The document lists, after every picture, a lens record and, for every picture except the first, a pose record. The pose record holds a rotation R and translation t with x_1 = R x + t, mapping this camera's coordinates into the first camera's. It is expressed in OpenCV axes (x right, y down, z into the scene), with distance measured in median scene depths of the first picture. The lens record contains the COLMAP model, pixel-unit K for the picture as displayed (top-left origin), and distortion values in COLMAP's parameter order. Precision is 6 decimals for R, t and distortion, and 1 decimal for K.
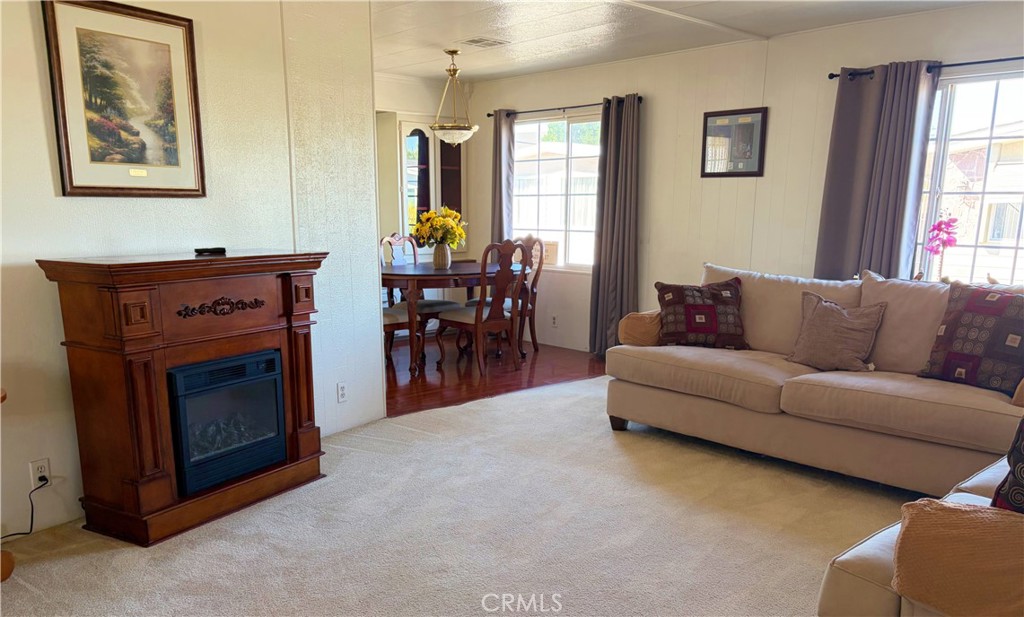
lens RADIAL K [[777.2, 0, 507.9], [0, 777.2, 382.0], [0, 0, 1]] dist [0.004535, -0.002616]
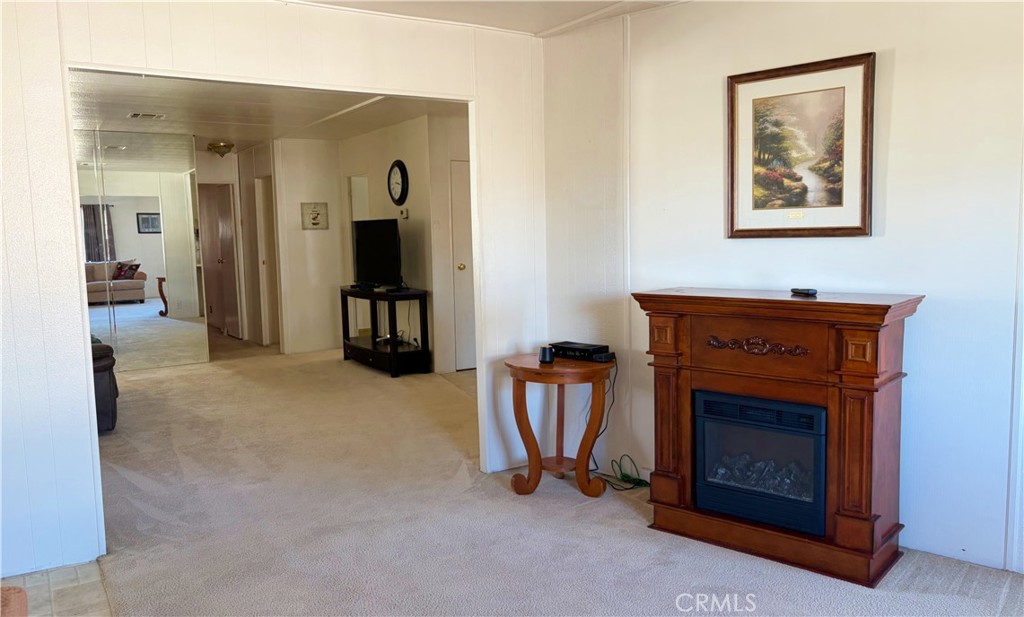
lens RADIAL K [[777.2, 0, 513.2], [0, 777.2, 309.7], [0, 0, 1]] dist [0.004535, -0.002616]
pose [[-0.154002, 0.096637, -0.983333, 0.651832], [-0.202189, 0.971064, 0.127096, -0.203807], [0.967162, 0.218393, -0.130007, 0.805964]]
